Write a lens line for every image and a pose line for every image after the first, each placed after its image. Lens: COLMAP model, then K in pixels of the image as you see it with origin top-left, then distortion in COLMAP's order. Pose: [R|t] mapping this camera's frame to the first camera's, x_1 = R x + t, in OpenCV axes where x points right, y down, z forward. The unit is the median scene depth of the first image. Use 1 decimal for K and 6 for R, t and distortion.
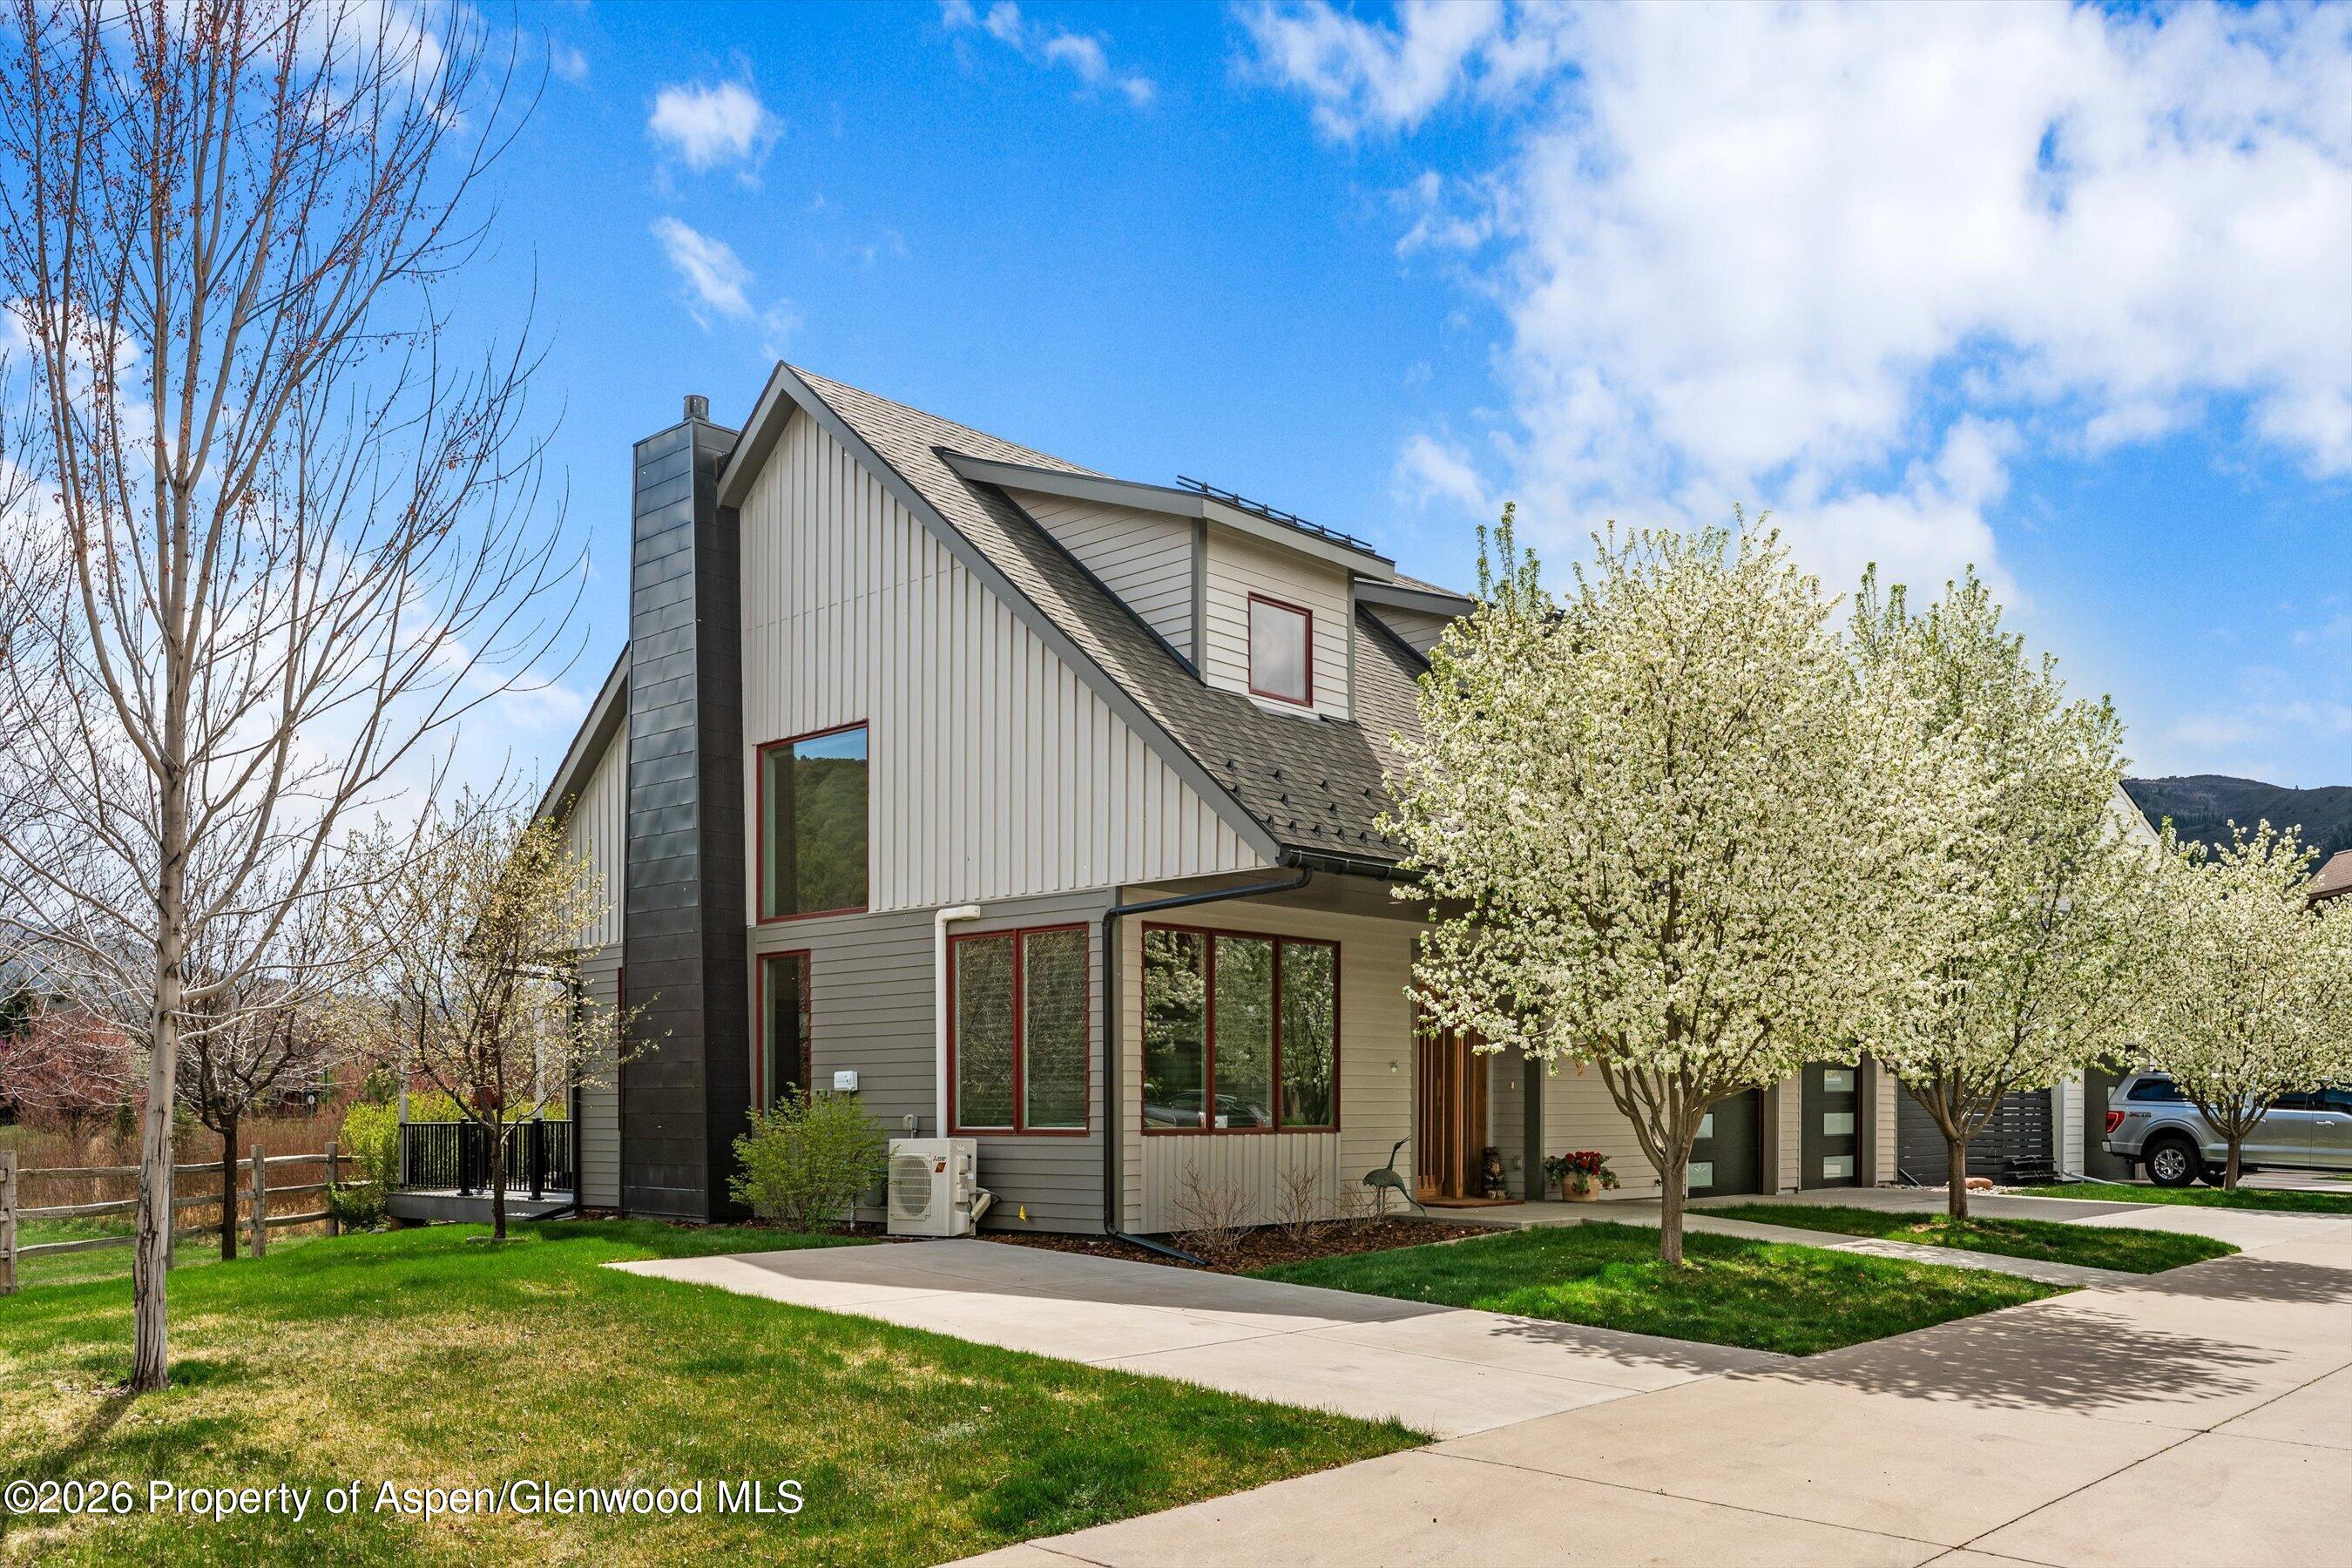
lens RADIAL K [[1902.5, 0, 1176.7], [0, 1902.5, 797.3], [0, 0, 1]] dist [-0.065693, 0.010634]
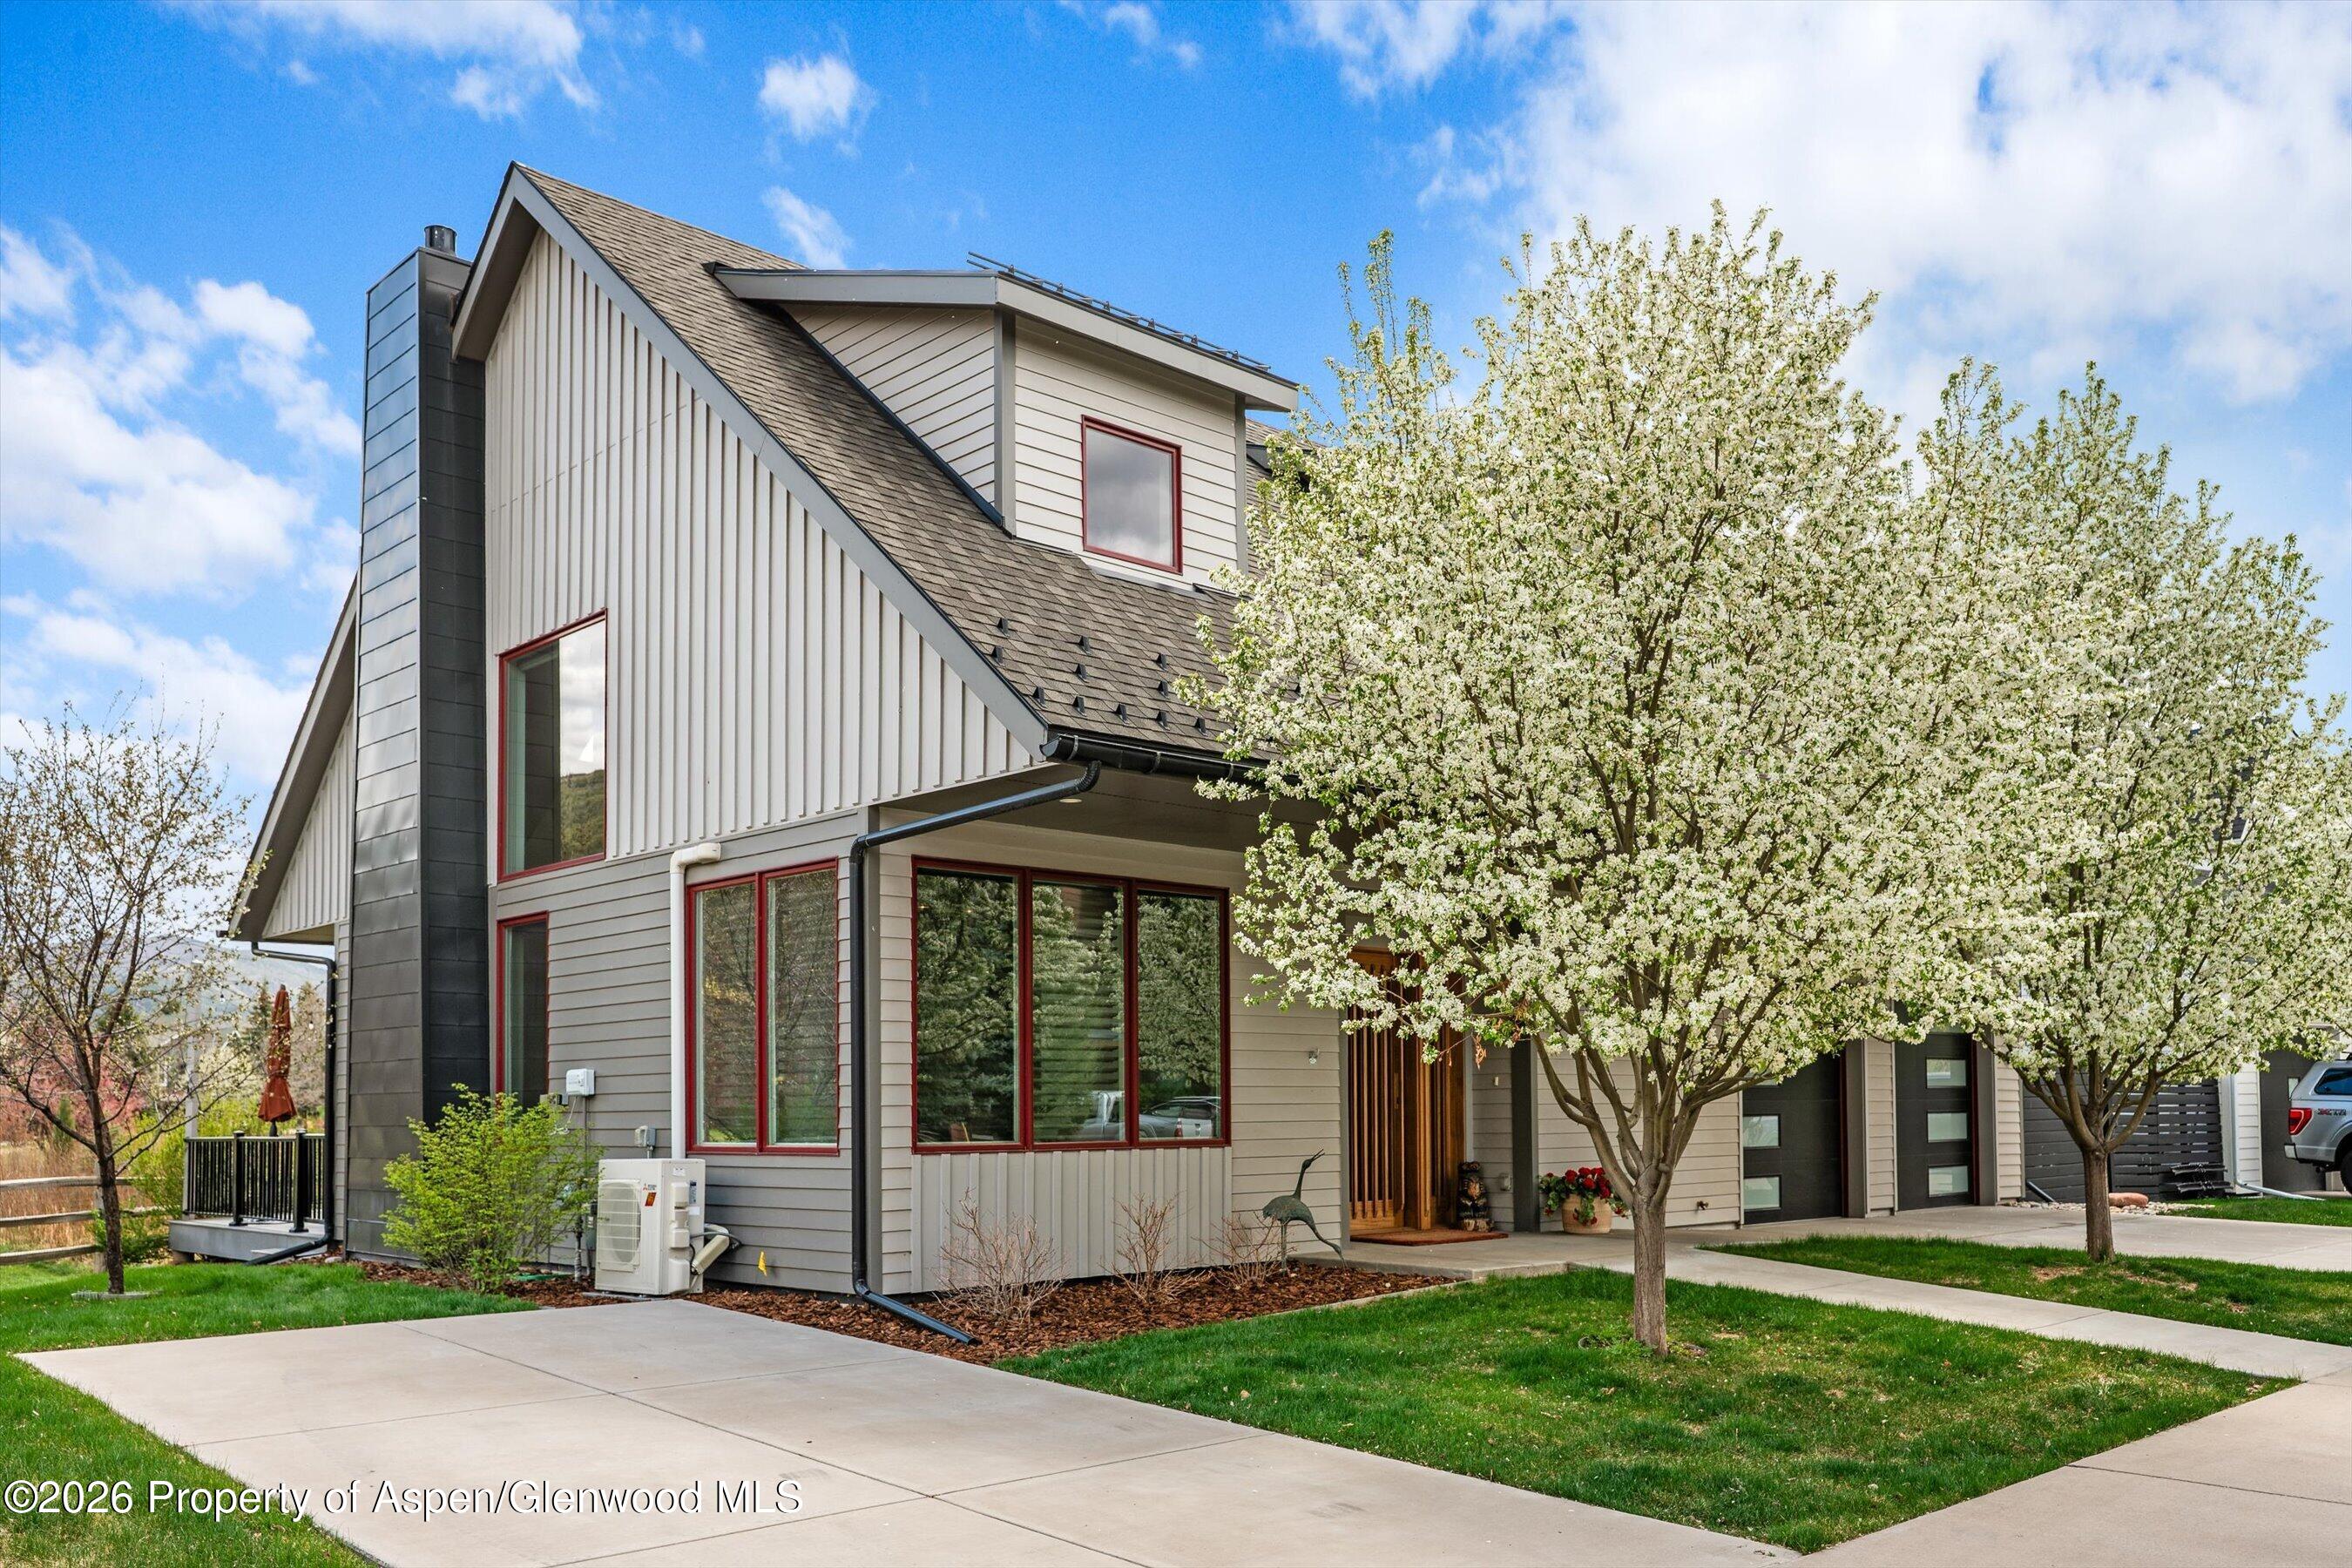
lens RADIAL K [[1857.5, 0, 1176.0], [0, 1857.5, 776.8], [0, 0, 1]] dist [-0.043227, 0.008072]
pose [[0.997222, -0.021384, -0.071344, 0.123561], [0.020218, 0.999651, -0.017033, 0.045978], [0.071684, 0.015543, 0.997306, 0.284579]]
